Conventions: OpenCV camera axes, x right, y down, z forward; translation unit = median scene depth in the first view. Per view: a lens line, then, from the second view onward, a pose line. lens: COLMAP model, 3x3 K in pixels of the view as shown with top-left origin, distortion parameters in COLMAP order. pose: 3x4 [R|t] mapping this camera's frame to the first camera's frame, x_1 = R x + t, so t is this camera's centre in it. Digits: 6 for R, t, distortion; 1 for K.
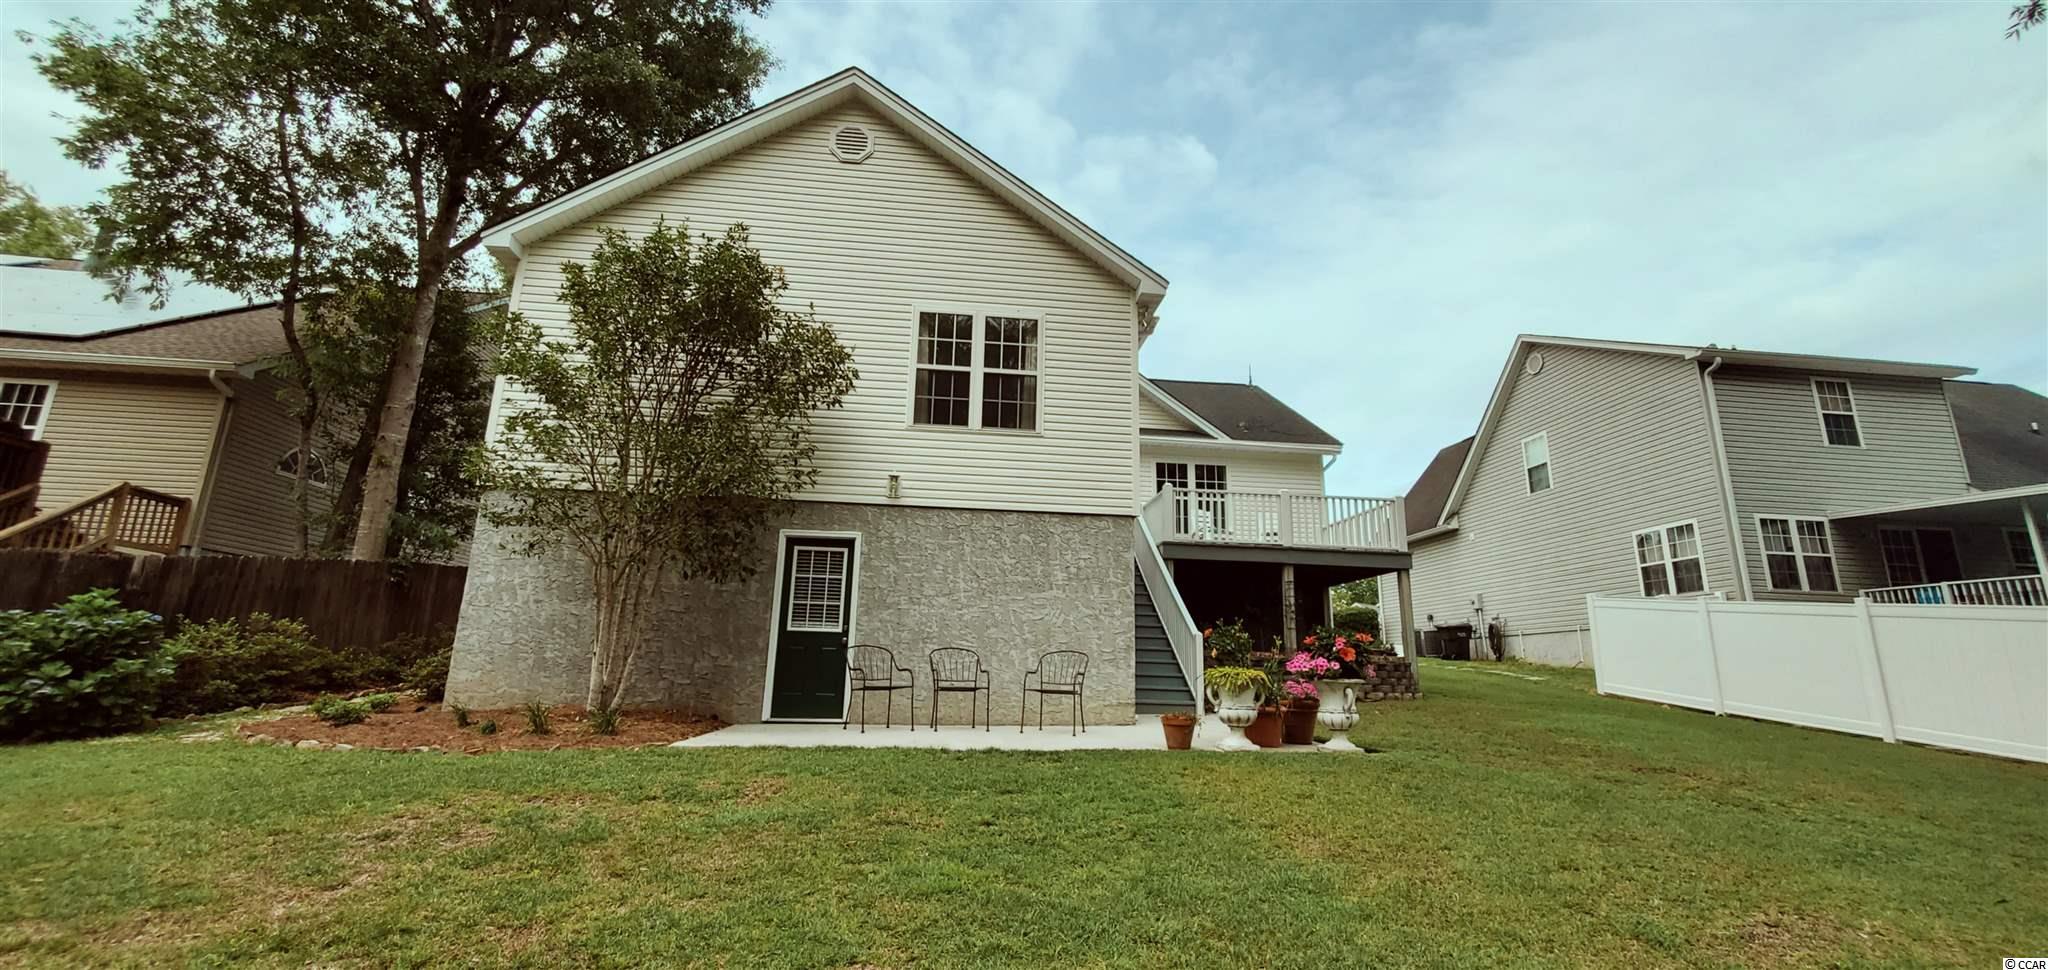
lens RADIAL K [[811.6, 0, 1017.3], [0, 811.6, 485.5], [0, 0, 1]] dist [0.000664, -0.000467]
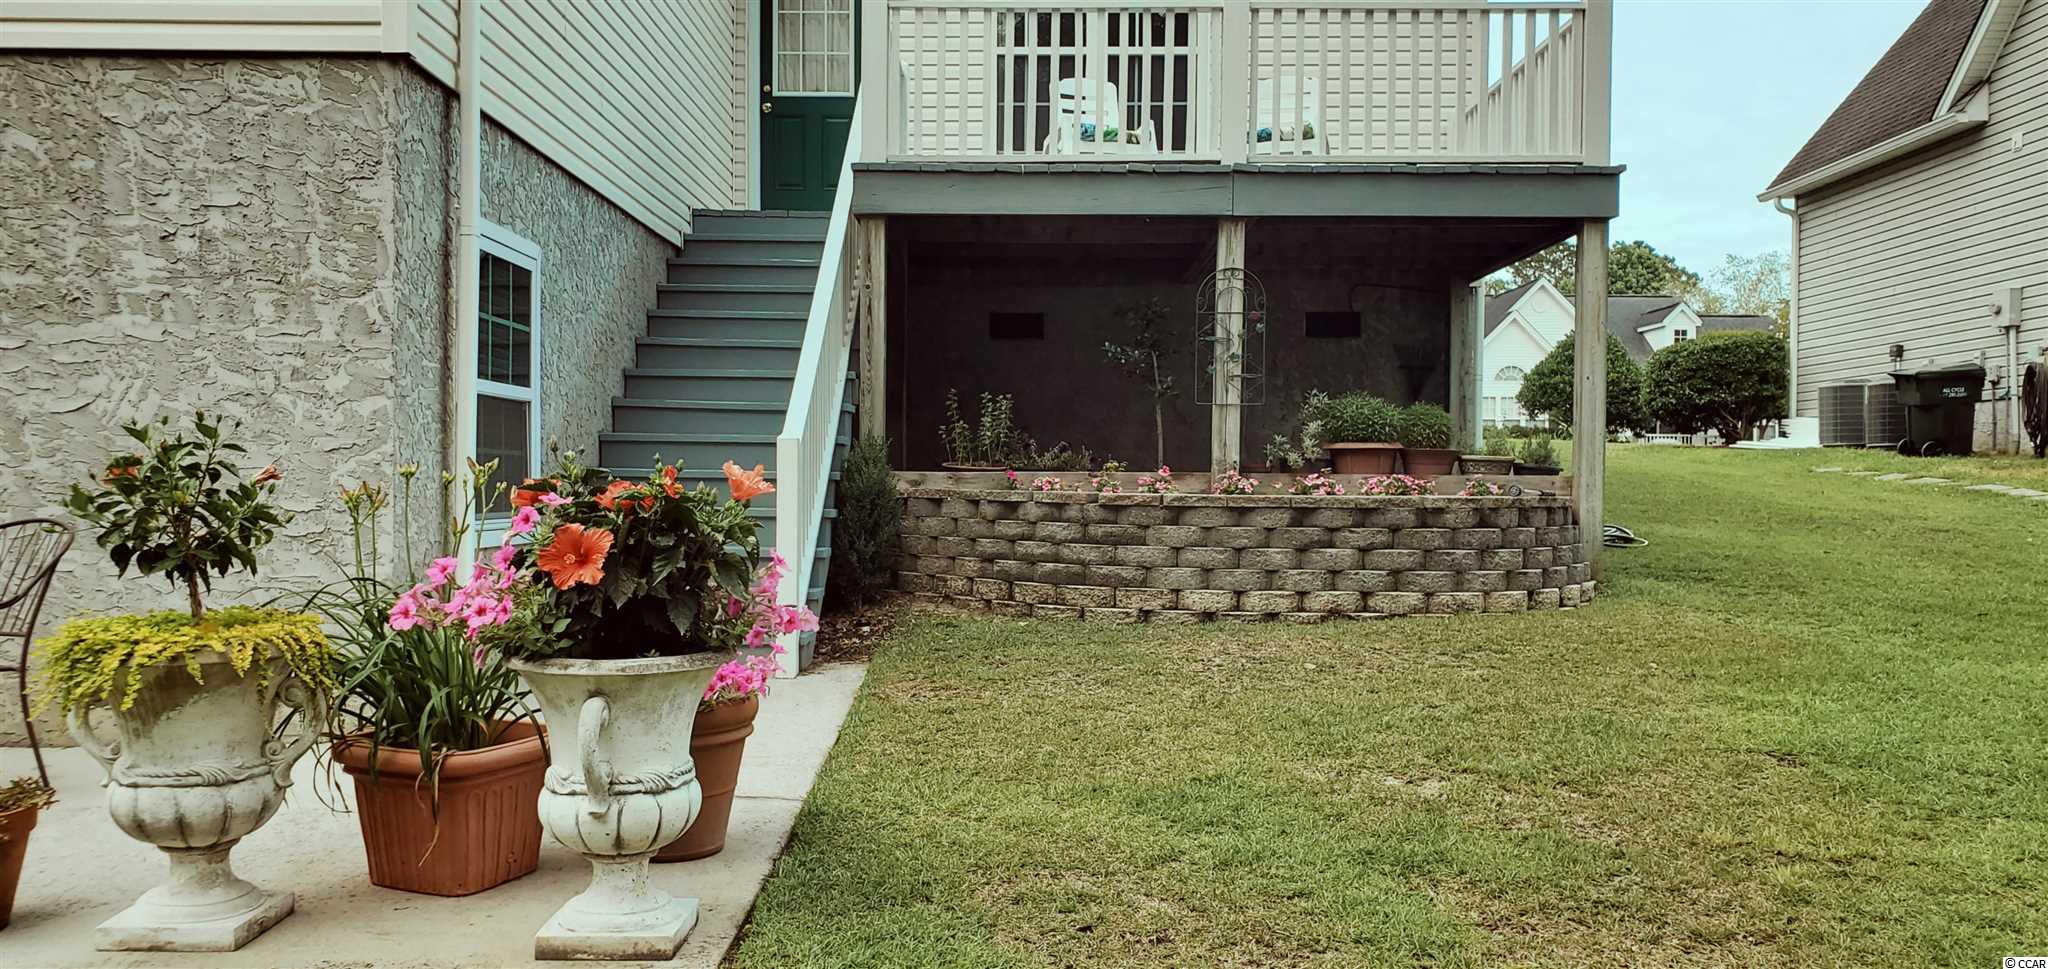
lens RADIAL K [[1580.8, 0, 1024.0], [0, 1580.8, 484.5], [0, 0, 1]] dist [0.024501, 0.001031]
pose [[0.993078, -0.018147, -0.116050, 0.273578], [0.044485, 0.972505, 0.228595, 0.042743], [0.108710, -0.232175, 0.966580, 0.274561]]
